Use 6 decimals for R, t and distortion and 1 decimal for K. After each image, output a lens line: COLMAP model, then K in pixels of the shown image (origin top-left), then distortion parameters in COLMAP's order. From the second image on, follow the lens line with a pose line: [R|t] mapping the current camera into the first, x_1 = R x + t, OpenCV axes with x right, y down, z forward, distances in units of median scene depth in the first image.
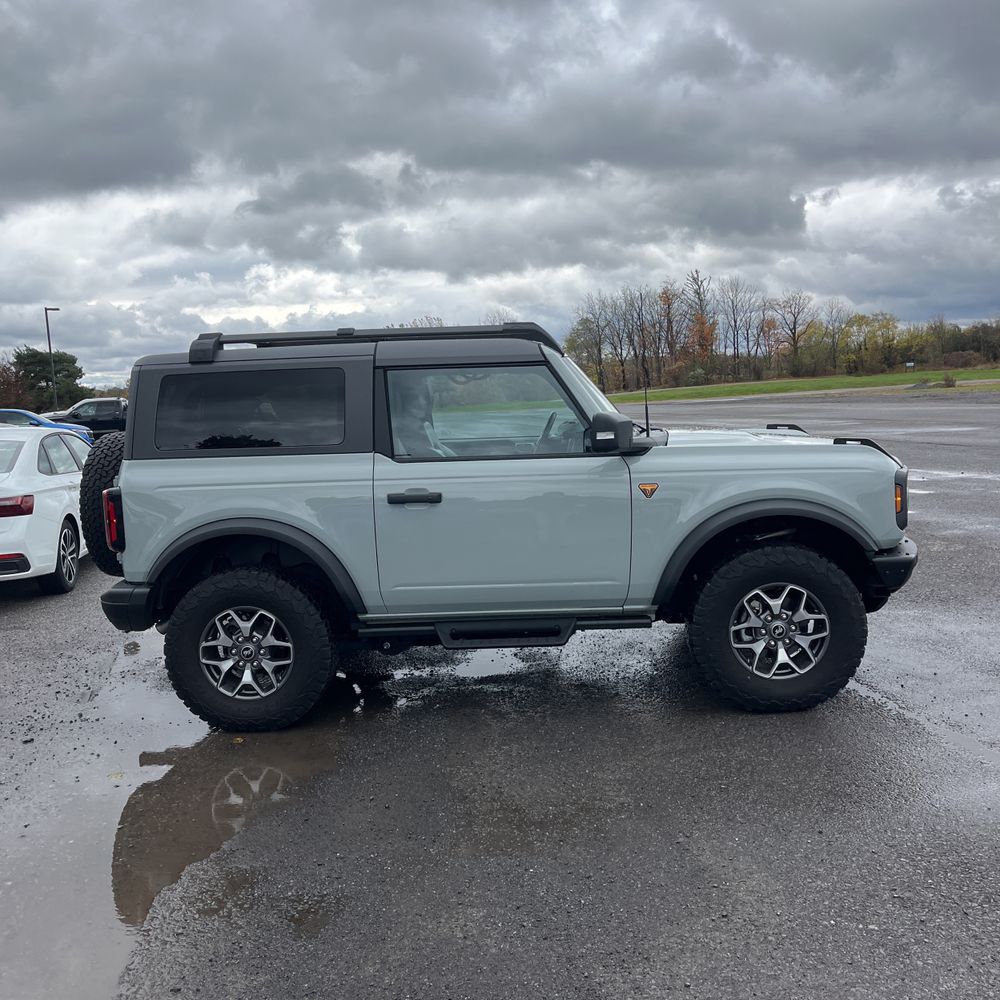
lens RADIAL K [[1008.2, 0, 500.5], [0, 1008.2, 501.8], [0, 0, 1]] dist [0.029361, 0.000000]
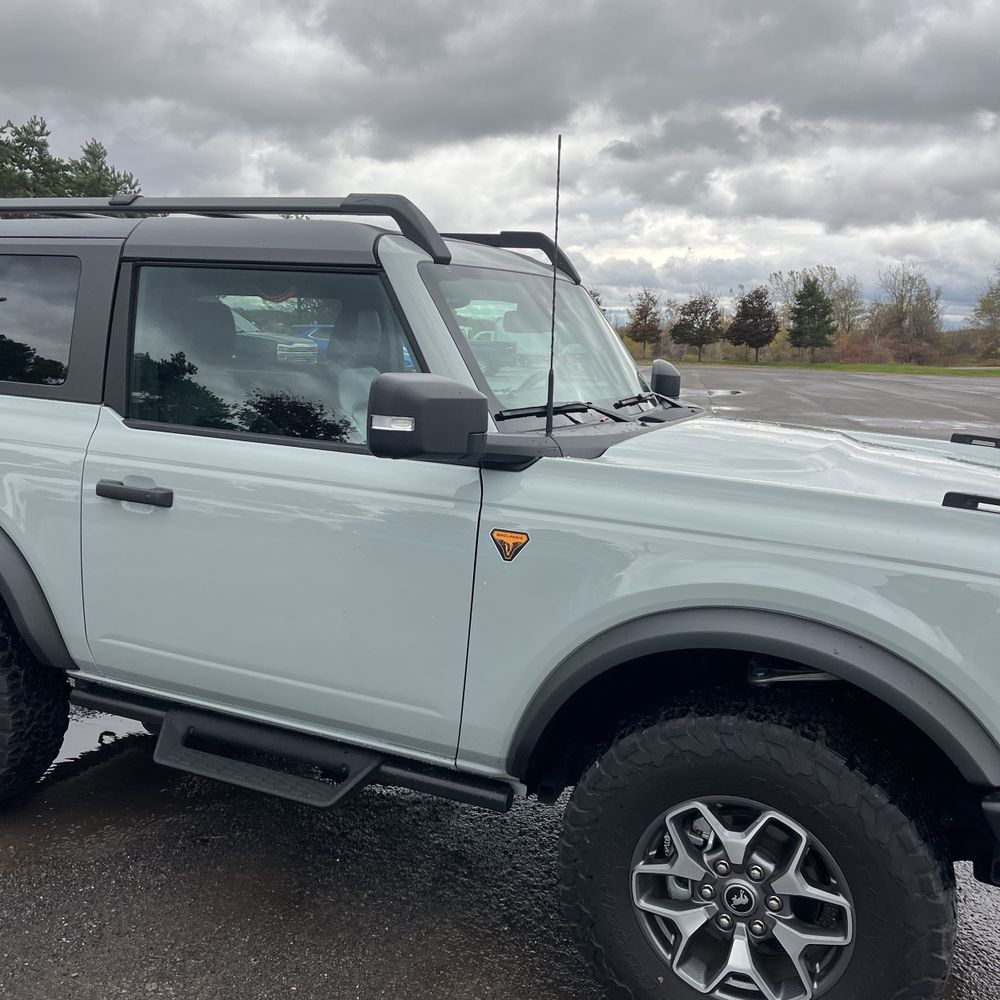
lens RADIAL K [[1008.2, 0, 494.7], [0, 1008.2, 489.4], [0, 0, 1]] dist [0.029361, 0.000000]
pose [[0.932549, 0.138863, -0.333272, 0.298024], [-0.125329, 0.990183, 0.061882, -0.067223], [0.338593, -0.015940, 0.940798, 0.540280]]
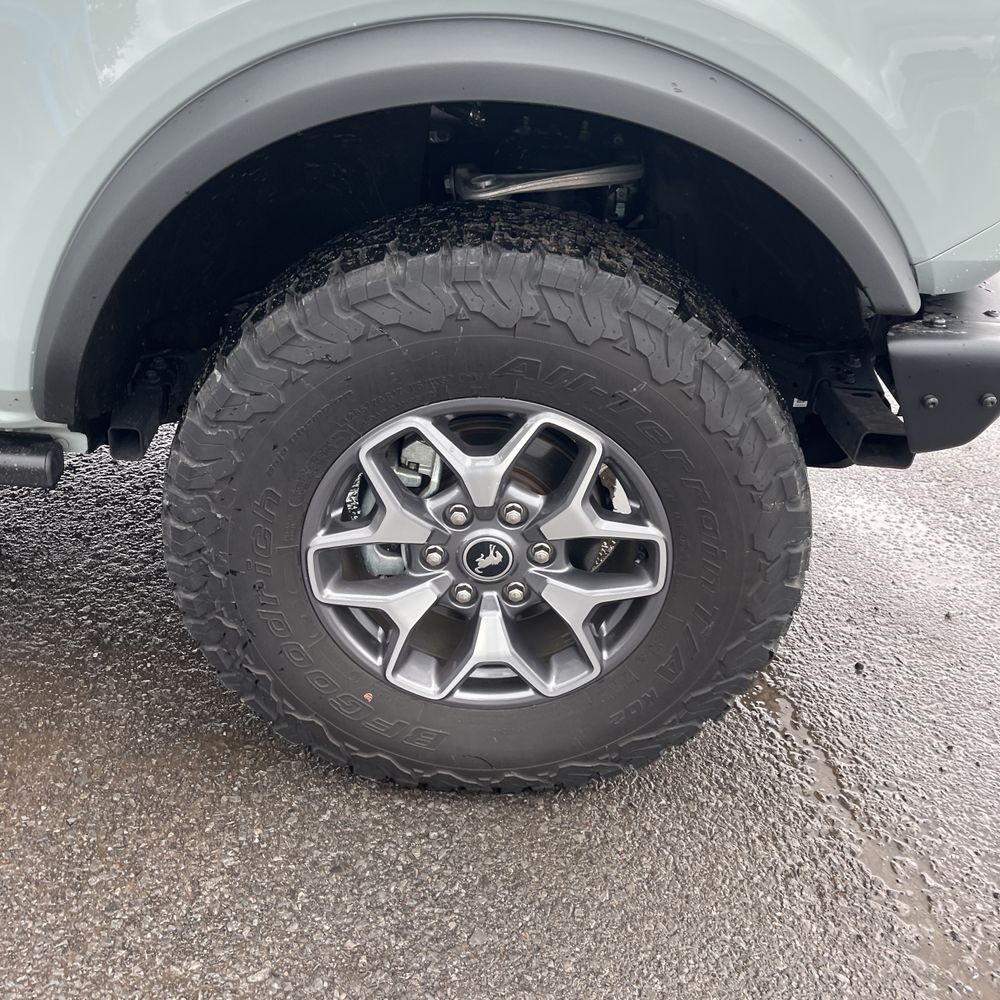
lens RADIAL K [[1008.2, 0, 511.1], [0, 1008.2, 514.8], [0, 0, 1]] dist [0.029361, 0.000000]
pose [[0.989878, 0.072598, 0.121946, 0.246619], [-0.115256, 0.912599, 0.392274, 0.009022], [-0.082809, -0.402359, 0.911729, 0.754165]]
